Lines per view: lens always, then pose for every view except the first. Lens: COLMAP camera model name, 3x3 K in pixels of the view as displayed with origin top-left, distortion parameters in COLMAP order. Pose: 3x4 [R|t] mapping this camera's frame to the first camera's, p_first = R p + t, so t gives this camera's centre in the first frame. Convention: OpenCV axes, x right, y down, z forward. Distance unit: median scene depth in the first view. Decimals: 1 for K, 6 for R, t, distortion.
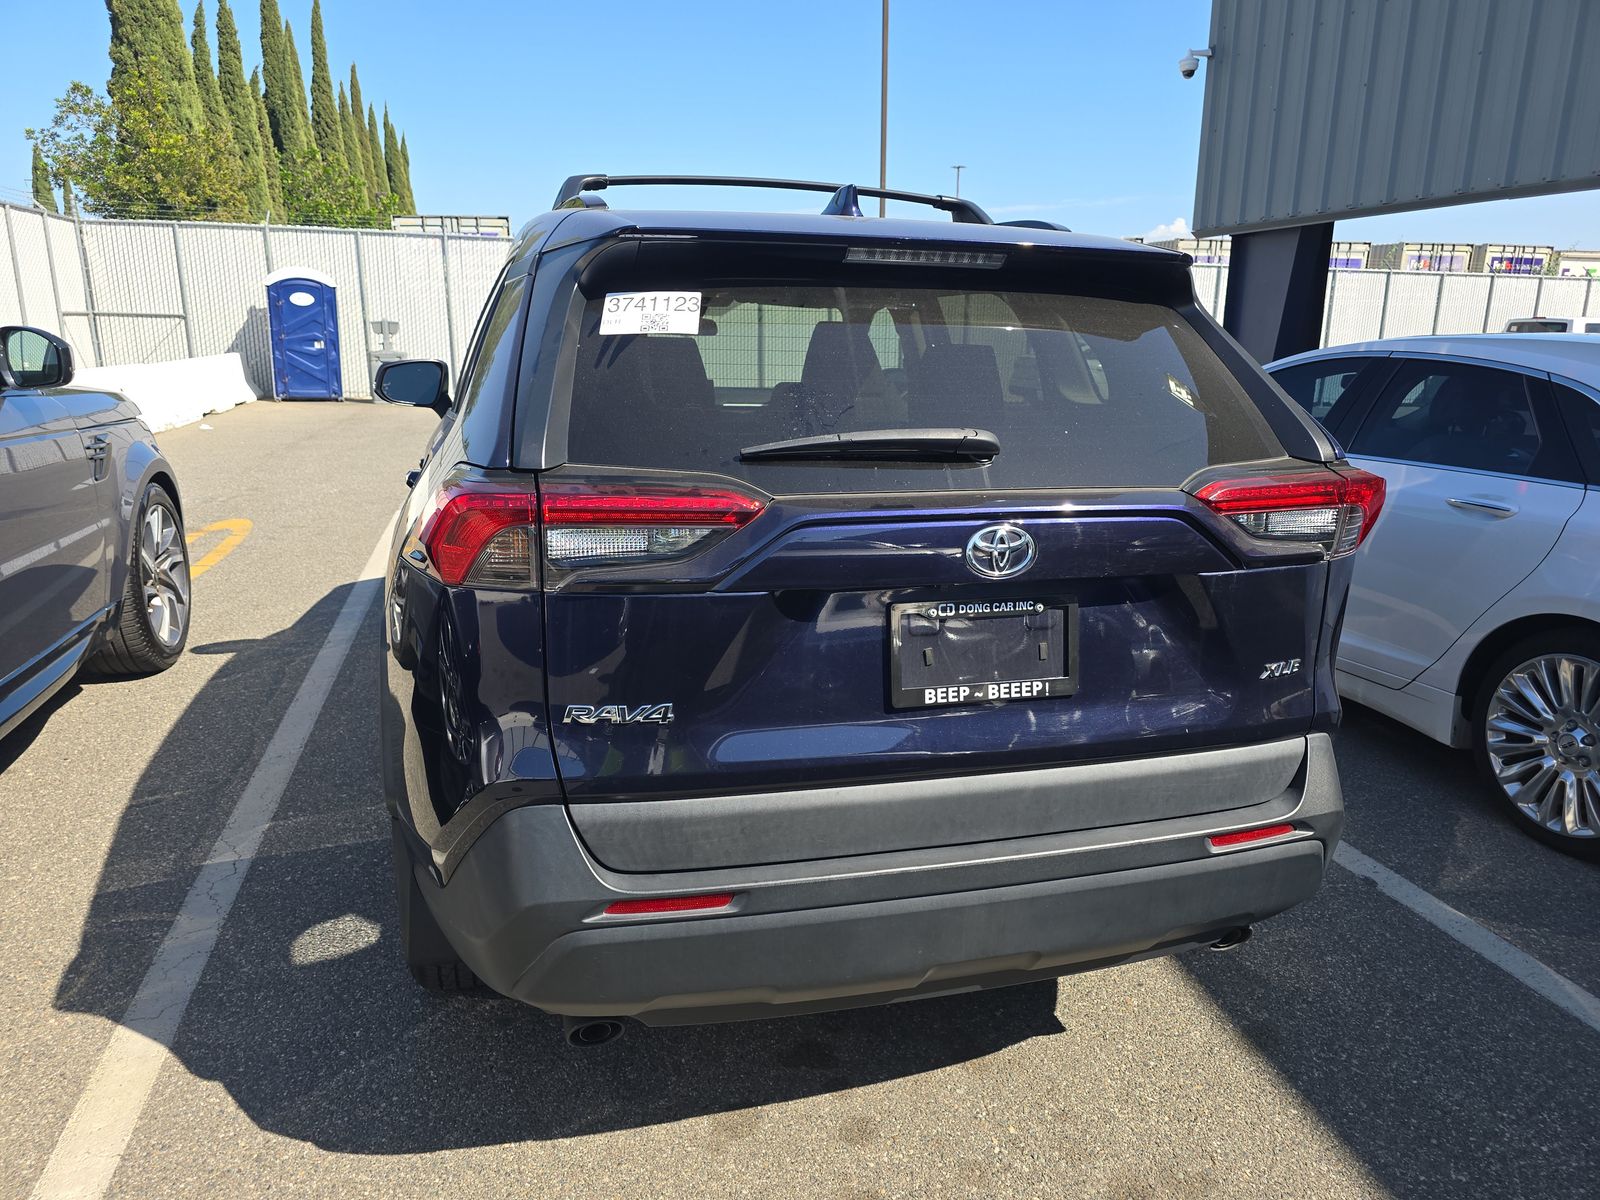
lens RADIAL K [[1092.0, 0, 826.5], [0, 1092.0, 610.7], [0, 0, 1]] dist [0.030593, -0.029522]
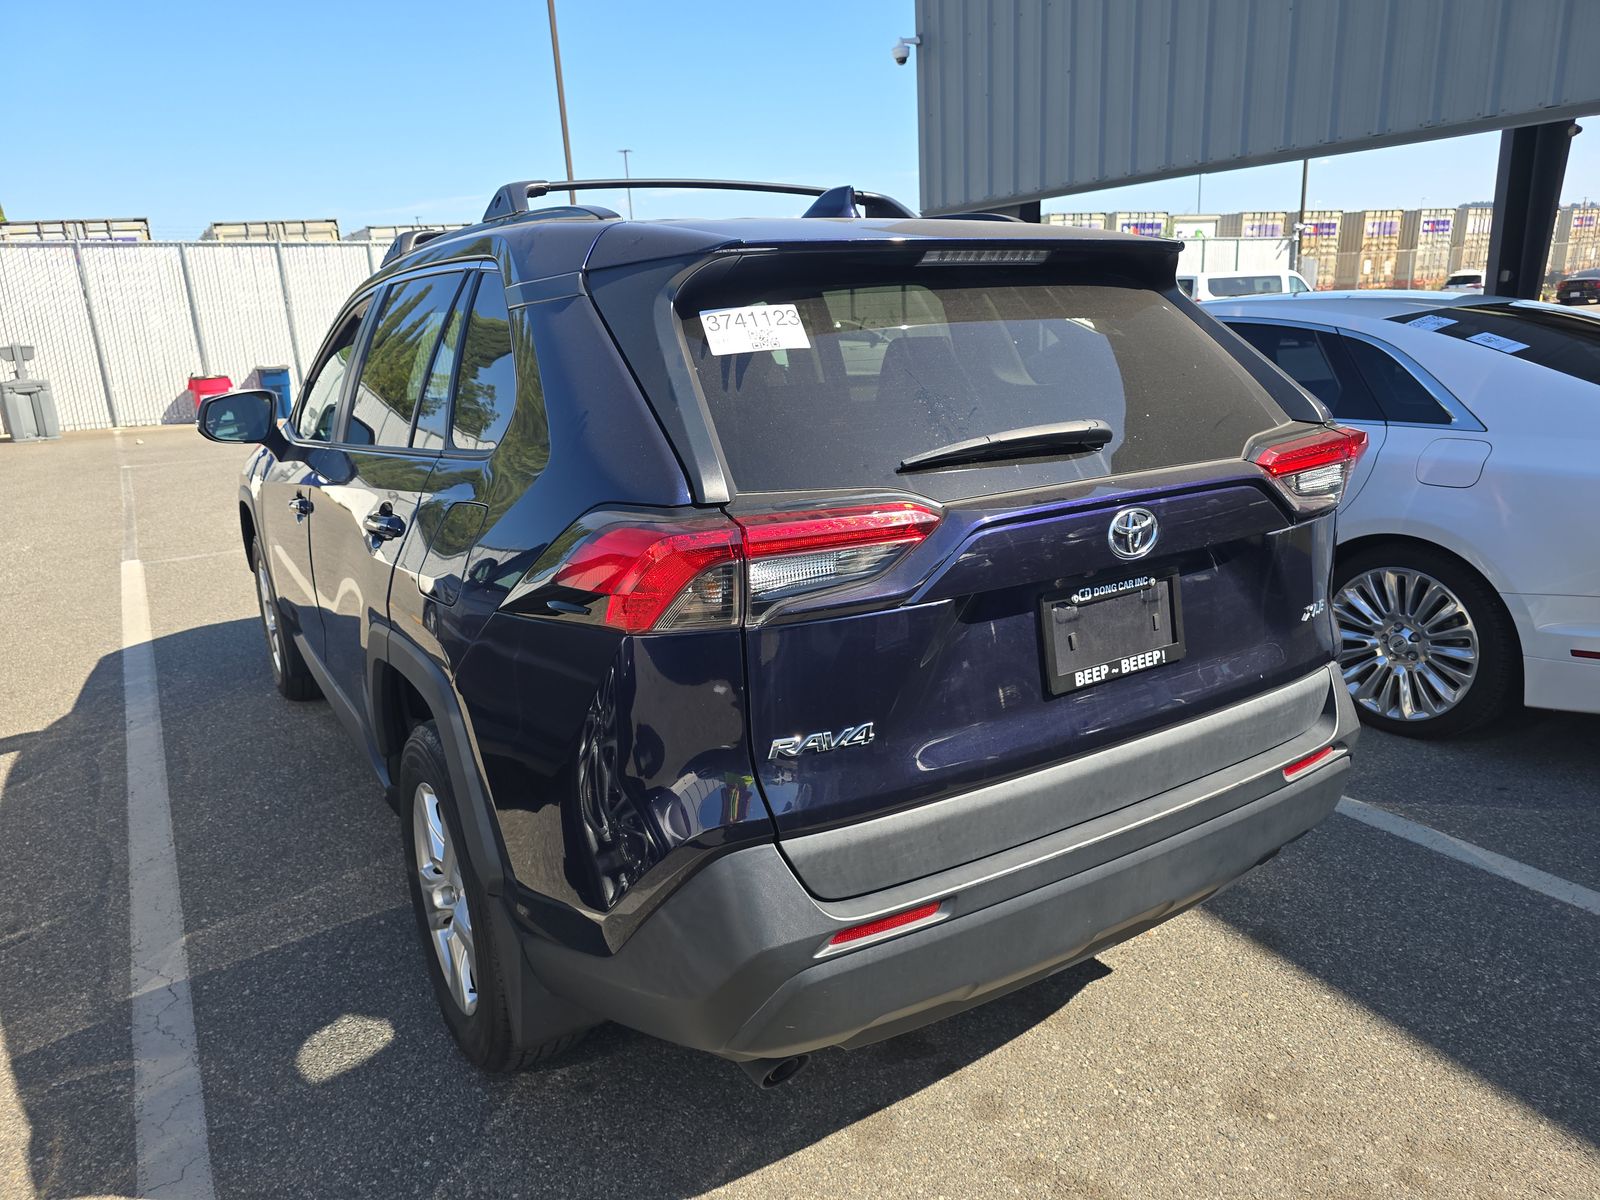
lens RADIAL K [[1092.0, 0, 814.0], [0, 1092.0, 608.8], [0, 0, 1]] dist [0.030593, -0.029522]
pose [[0.958295, -0.128016, 0.255505, -0.329714], [0.124870, 0.991762, 0.028566, -0.039906], [-0.257057, 0.004531, 0.966386, 0.042823]]
